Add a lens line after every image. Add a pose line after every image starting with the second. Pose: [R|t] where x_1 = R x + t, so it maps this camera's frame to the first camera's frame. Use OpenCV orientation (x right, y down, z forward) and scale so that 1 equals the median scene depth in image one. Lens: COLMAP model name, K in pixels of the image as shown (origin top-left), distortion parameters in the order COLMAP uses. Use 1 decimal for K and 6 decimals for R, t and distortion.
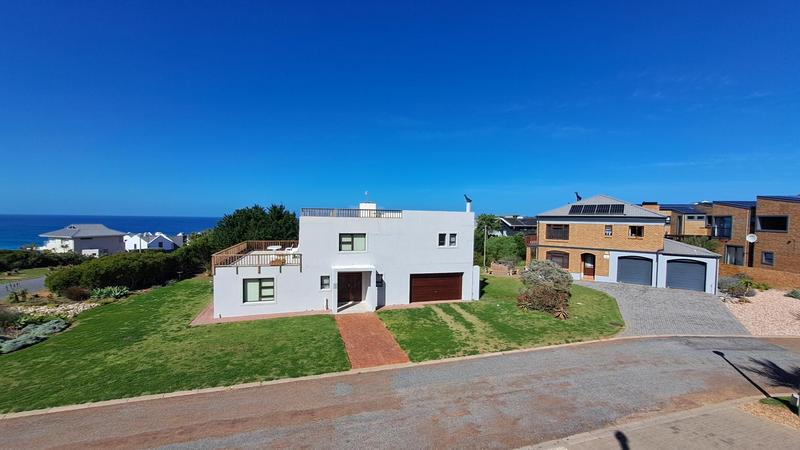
lens RADIAL K [[335.6, 0, 380.6], [0, 335.6, 229.0], [0, 0, 1]] dist [-0.000889, -0.000097]
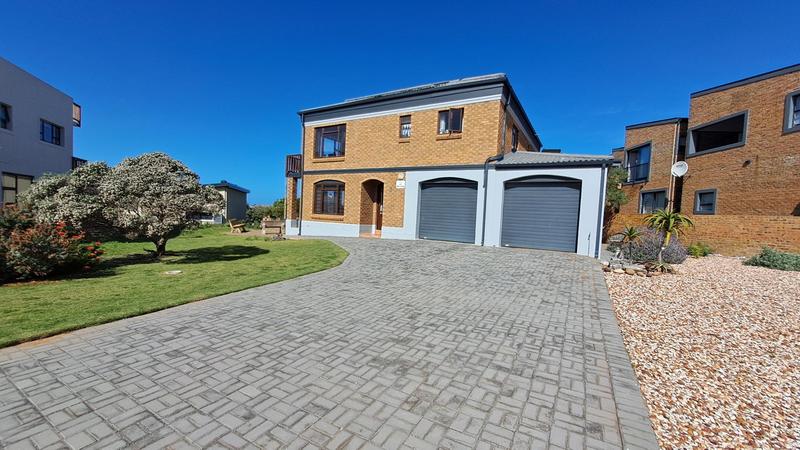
lens RADIAL K [[322.4, 0, 398.7], [0, 322.4, 232.4], [0, 0, 1]] dist [-0.001119, -0.000197]
pose [[0.991756, 0.025056, 0.125670, 0.617978], [-0.027161, 0.999518, 0.015062, 0.142554], [-0.125232, -0.018351, 0.991958, 0.561051]]
